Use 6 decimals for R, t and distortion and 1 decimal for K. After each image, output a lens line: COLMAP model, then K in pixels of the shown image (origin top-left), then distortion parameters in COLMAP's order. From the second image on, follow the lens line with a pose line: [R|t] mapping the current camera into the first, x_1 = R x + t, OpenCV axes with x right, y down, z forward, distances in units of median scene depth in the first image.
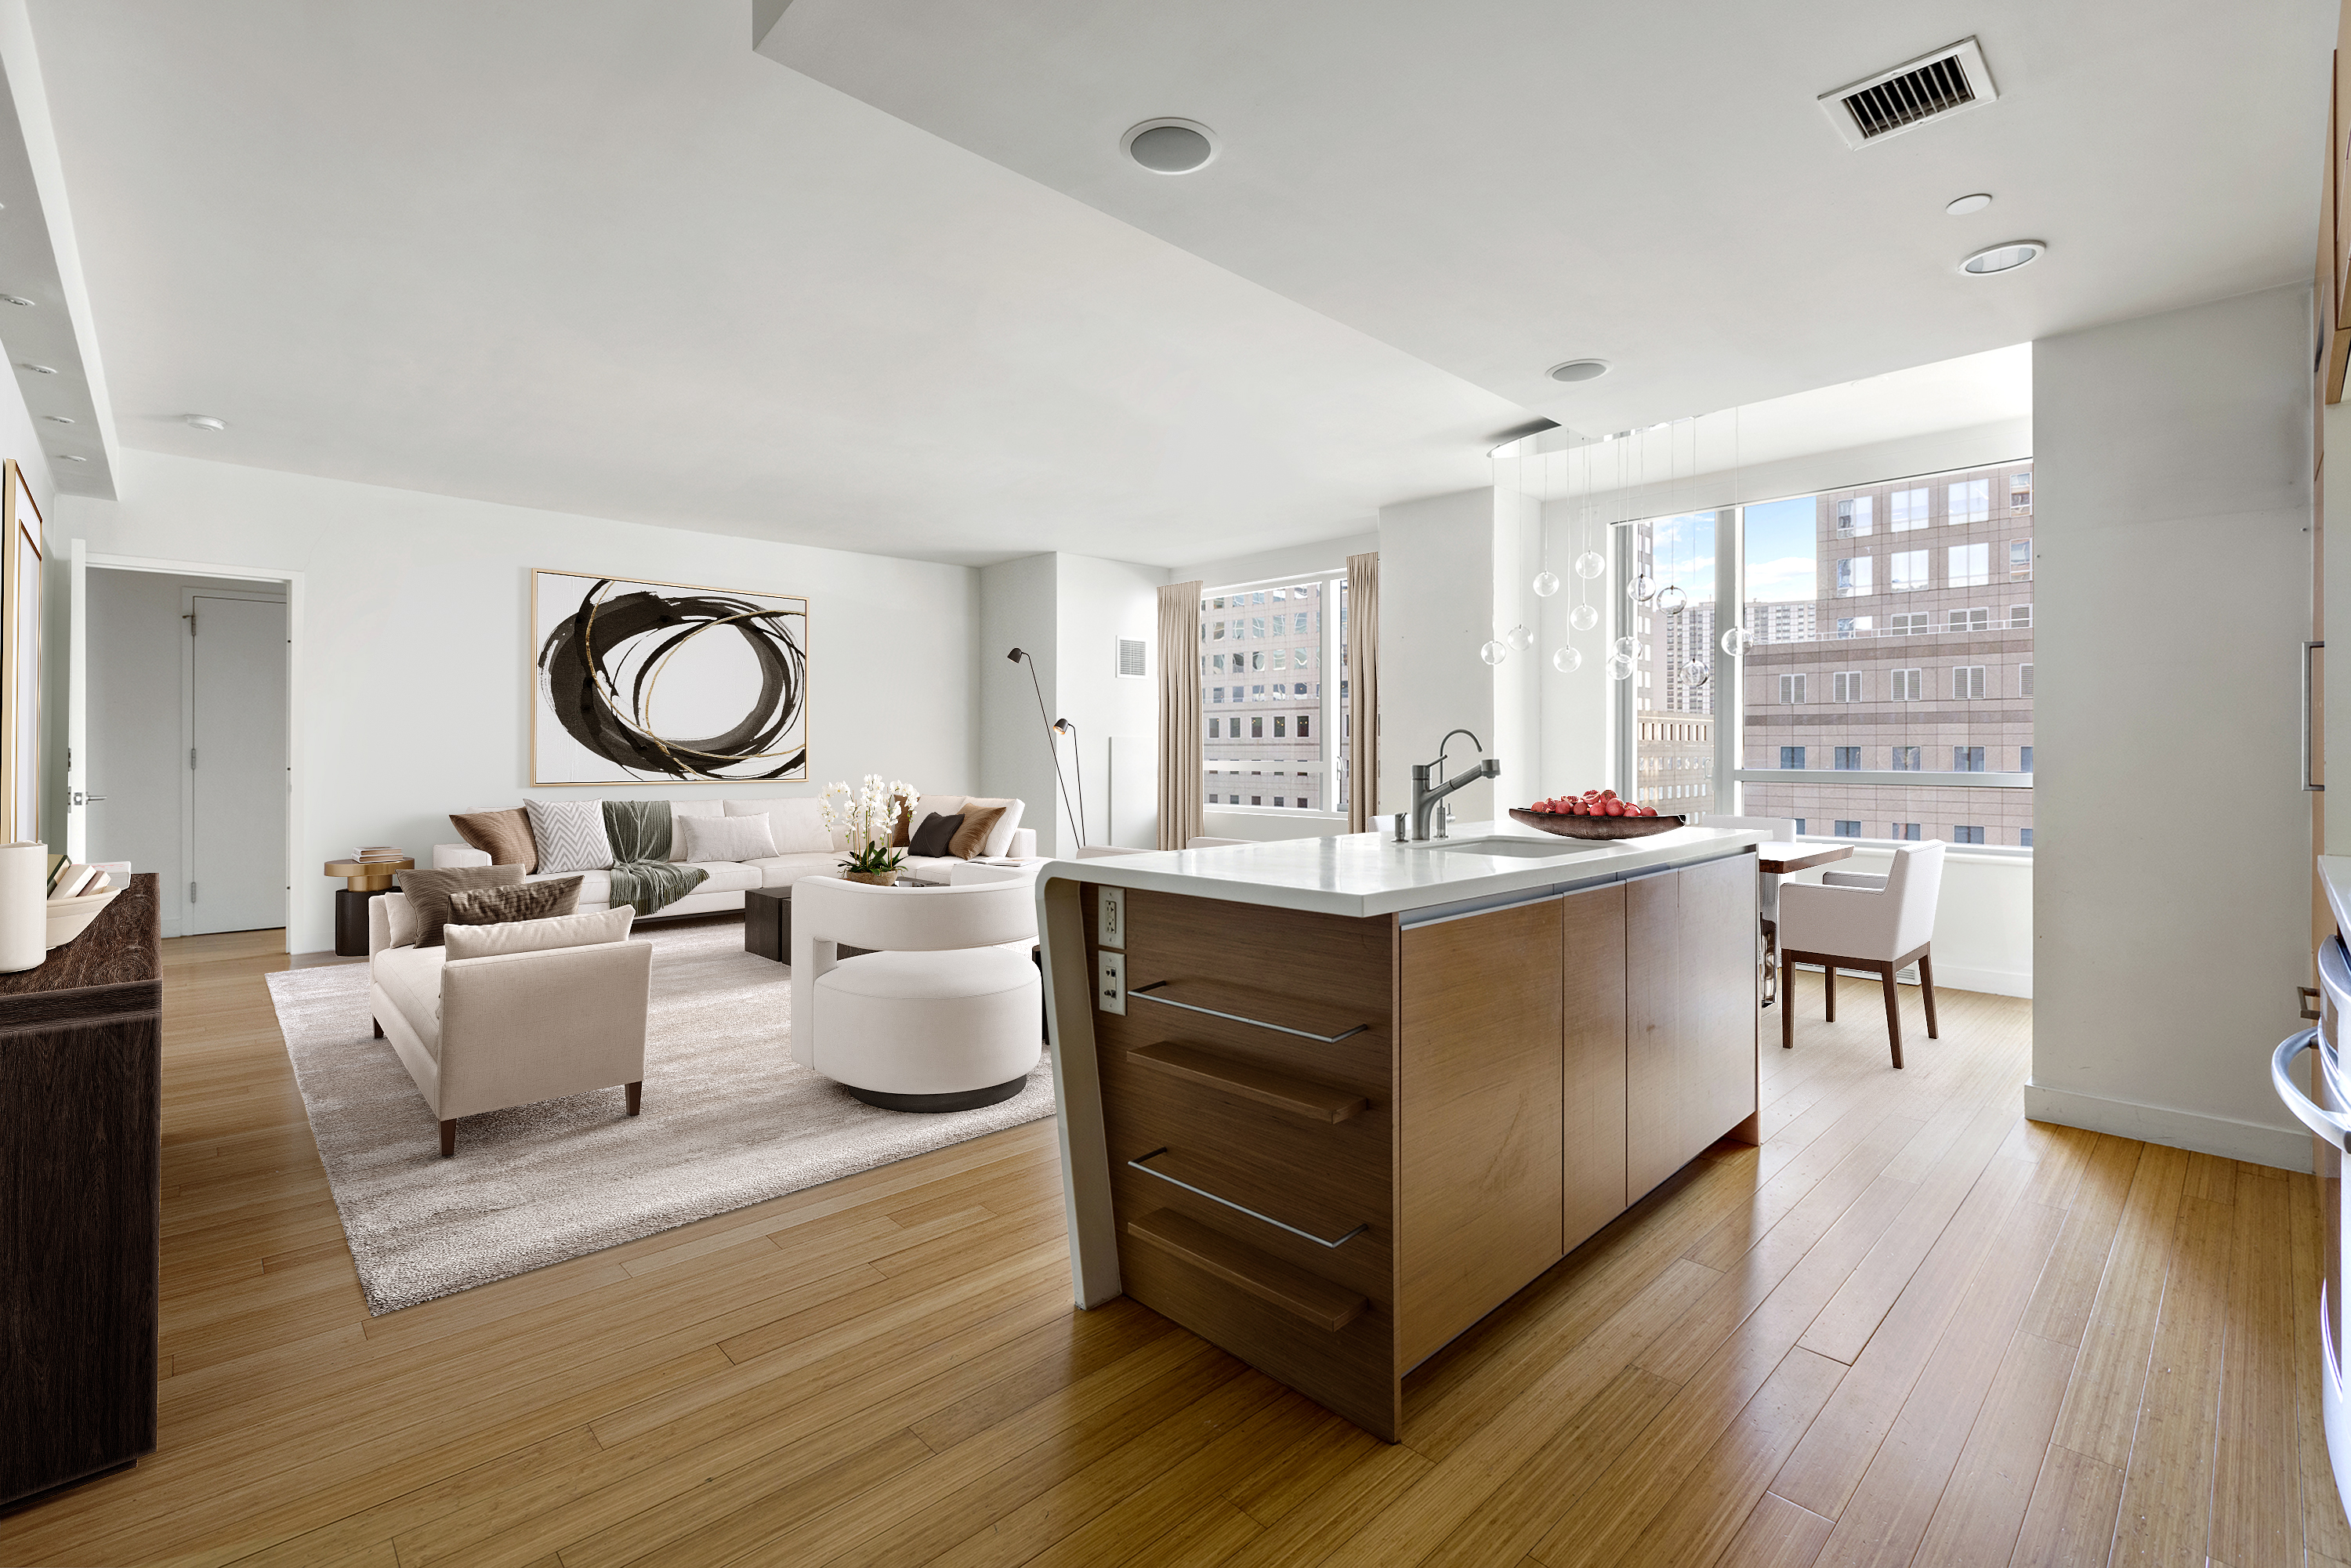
lens RADIAL K [[1028.4, 0, 1177.2], [0, 1028.4, 764.2], [0, 0, 1]] dist [-0.001409, -0.000443]
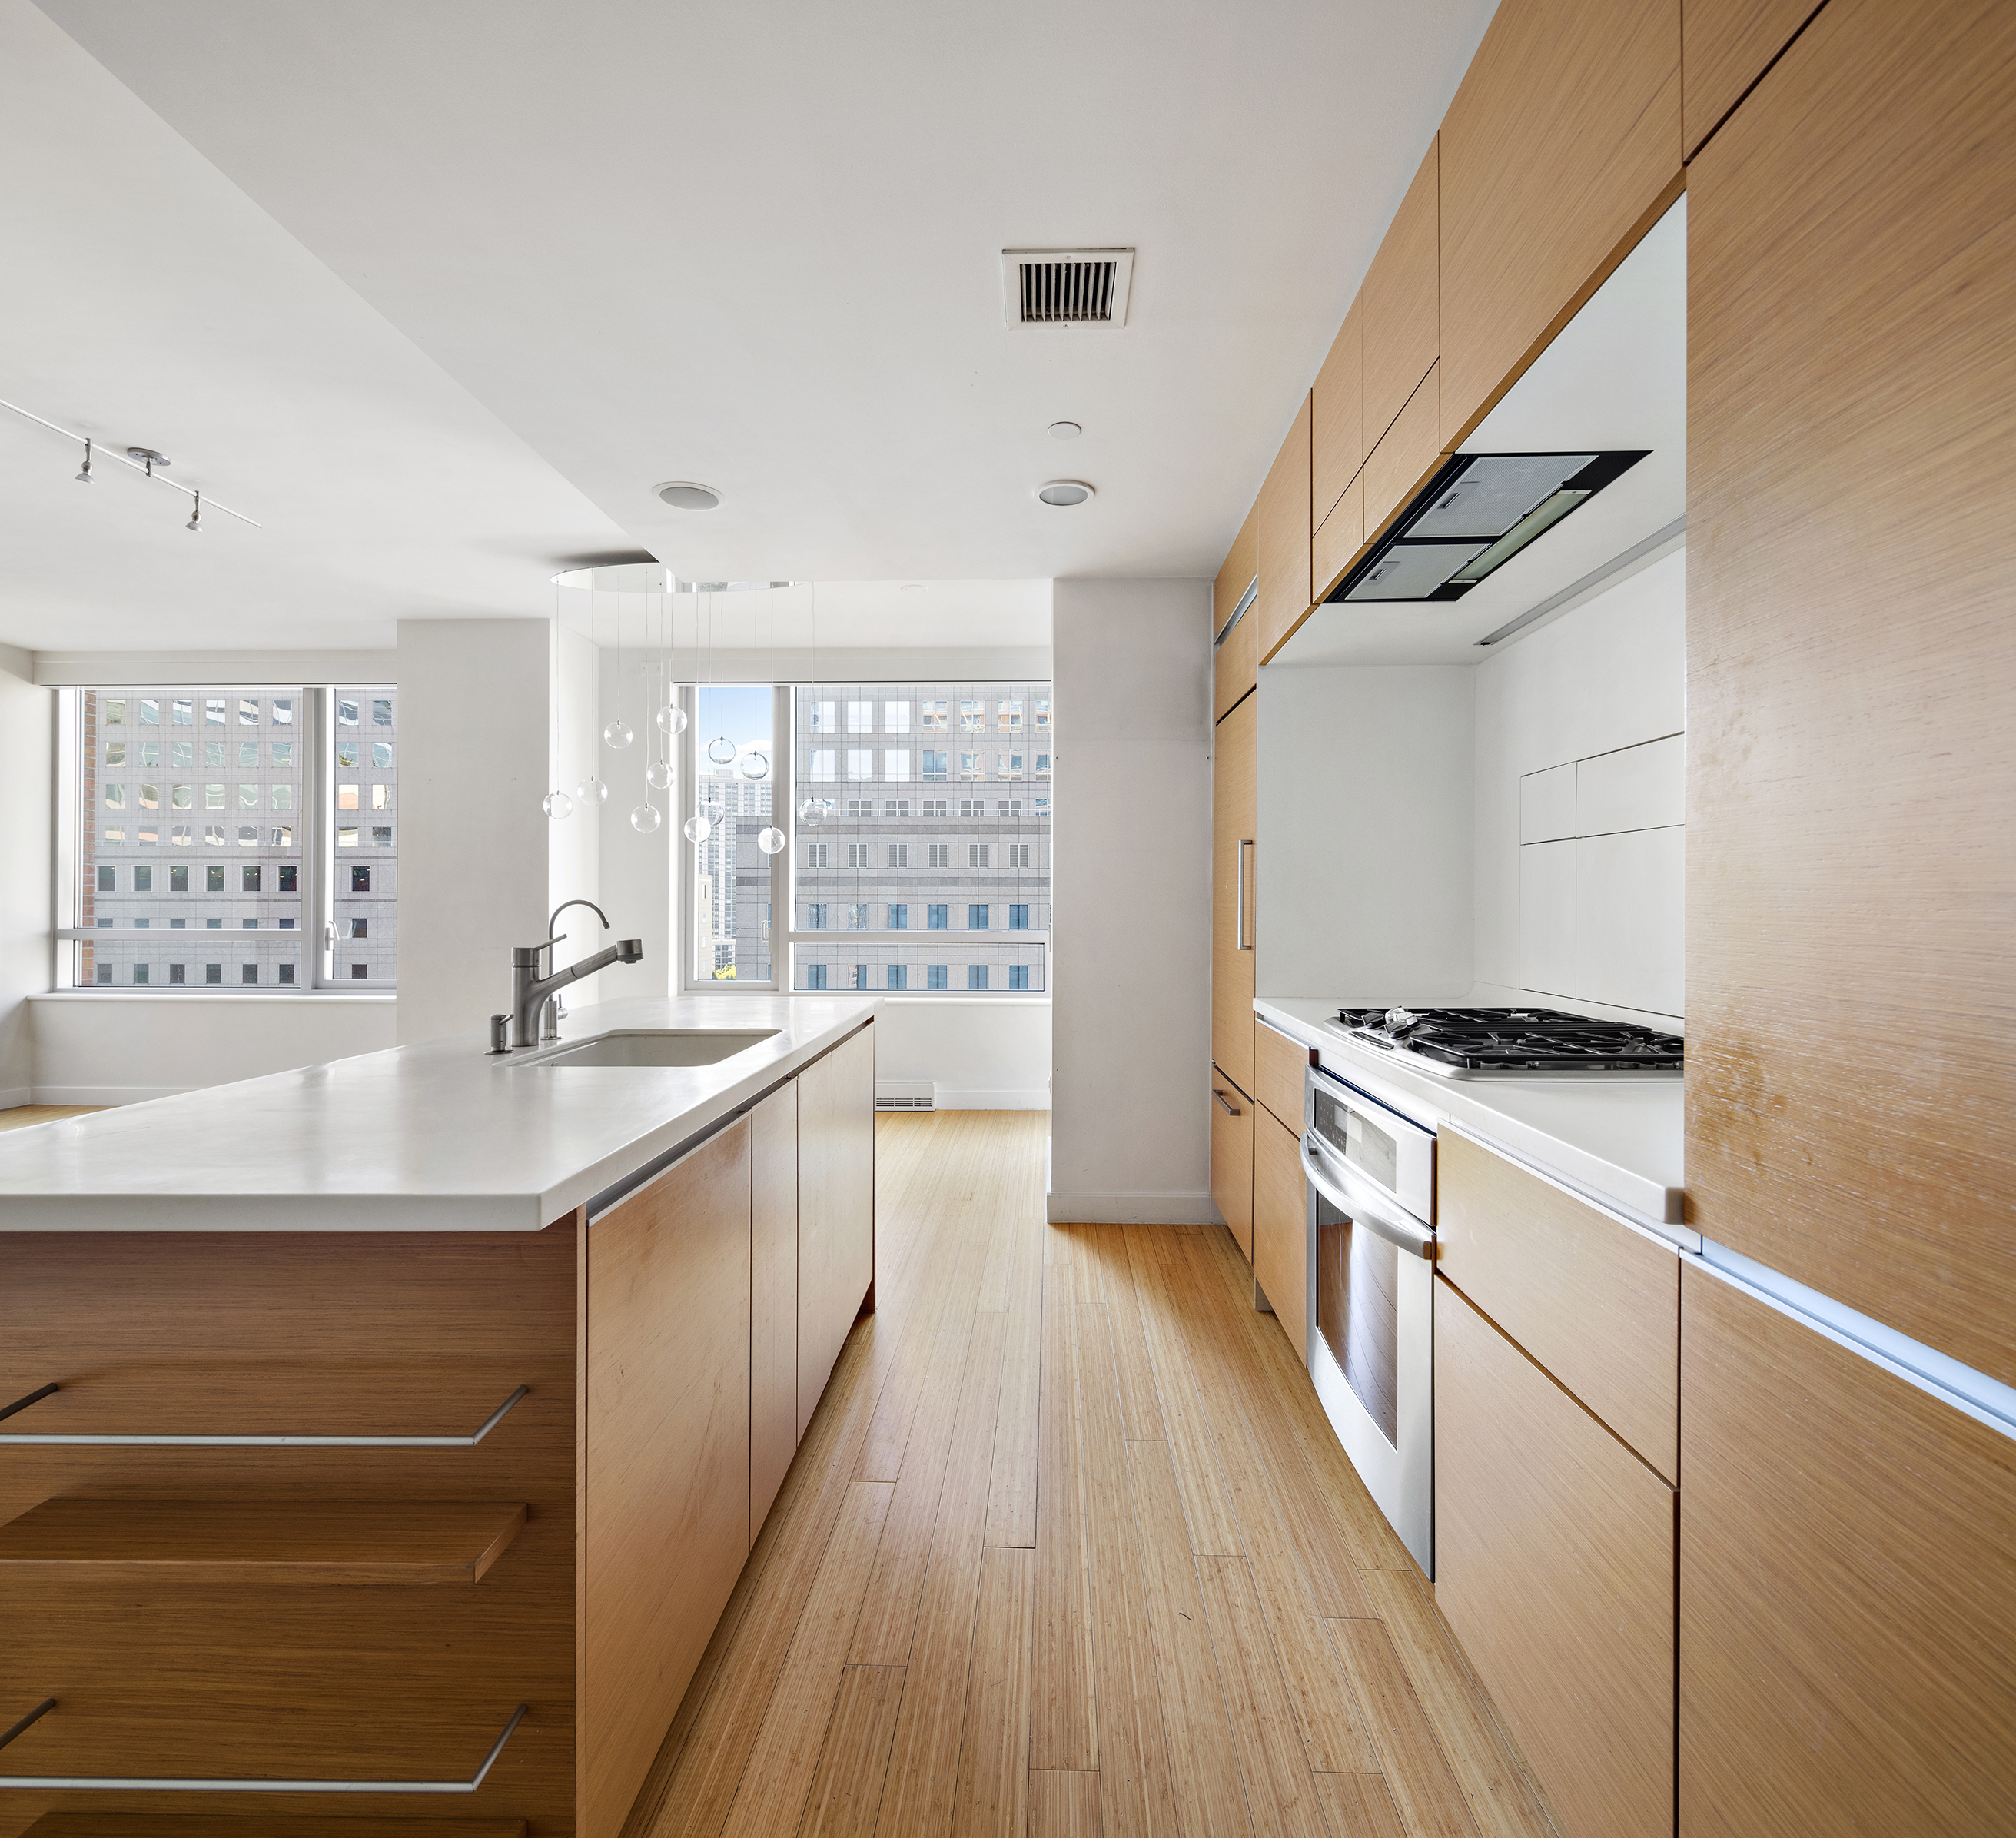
lens RADIAL K [[976.6, 0, 1012.1], [0, 976.6, 916.3], [0, 0, 1]] dist [-0.000387, 0.000665]
pose [[0.708564, -0.008396, 0.705597, -0.013782], [0.011173, 0.999937, 0.000678, -0.017512], [-0.705559, 0.007403, 0.708613, 0.231148]]
